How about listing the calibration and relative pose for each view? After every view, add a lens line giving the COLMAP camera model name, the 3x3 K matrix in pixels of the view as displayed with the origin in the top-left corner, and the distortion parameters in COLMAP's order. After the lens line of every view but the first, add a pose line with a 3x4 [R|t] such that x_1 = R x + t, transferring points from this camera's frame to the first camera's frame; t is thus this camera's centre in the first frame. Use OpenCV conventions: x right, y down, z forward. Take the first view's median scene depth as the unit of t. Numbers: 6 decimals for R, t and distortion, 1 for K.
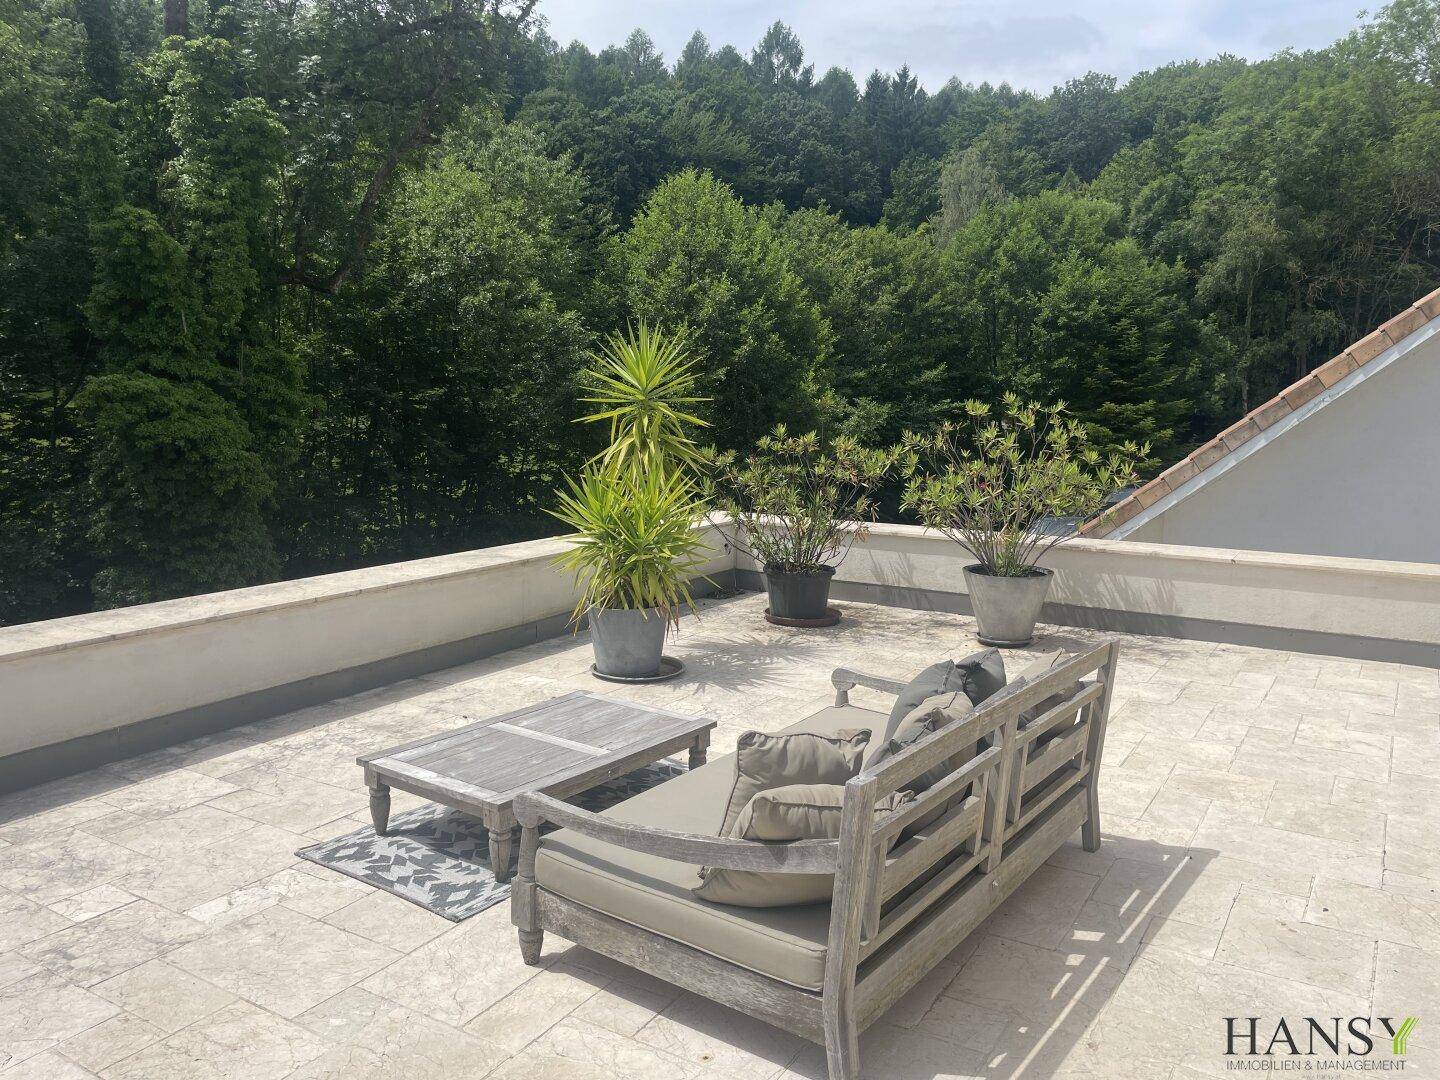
lens RADIAL K [[1135.9, 0, 724.5], [0, 1135.9, 548.5], [0, 0, 1]] dist [0.076502, -0.070693]
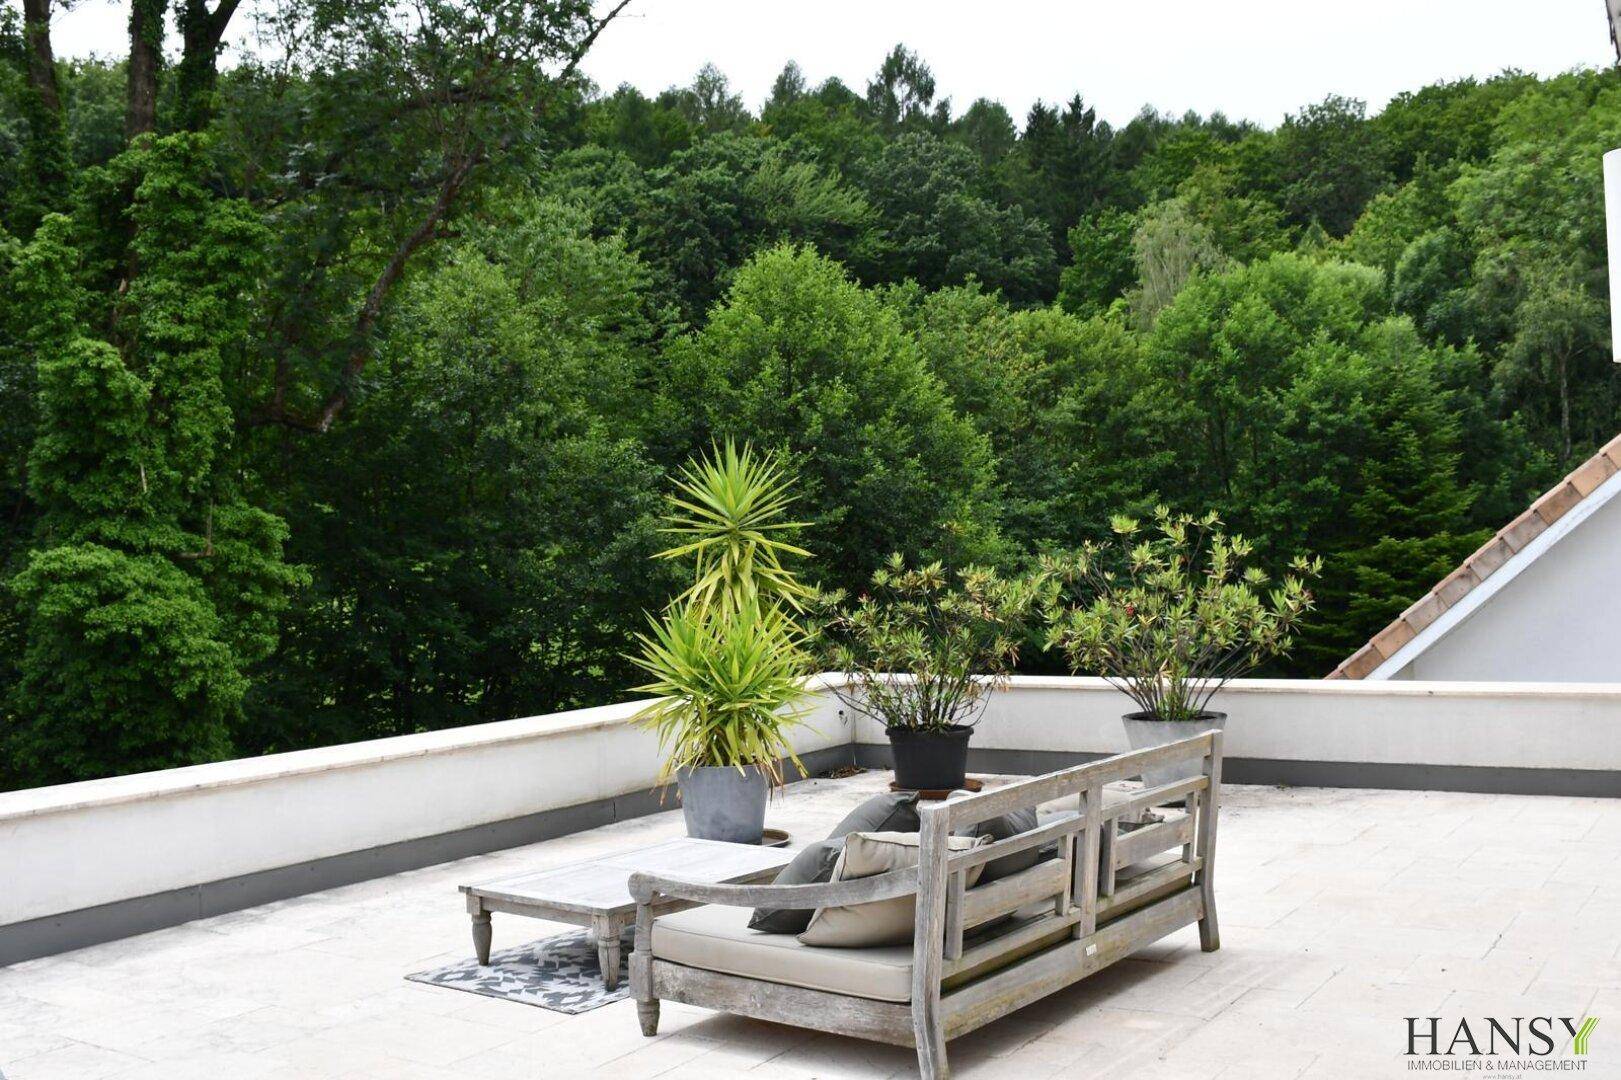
lens RADIAL K [[1735.3, 0, 815.2], [0, 1735.3, 532.0], [0, 0, 1]] dist [-0.150046, 0.000000]
pose [[0.998953, -0.041343, -0.019579, 0.005999], [0.038002, 0.988270, -0.147910, 0.024894], [0.025464, 0.147011, 0.988807, -0.109487]]
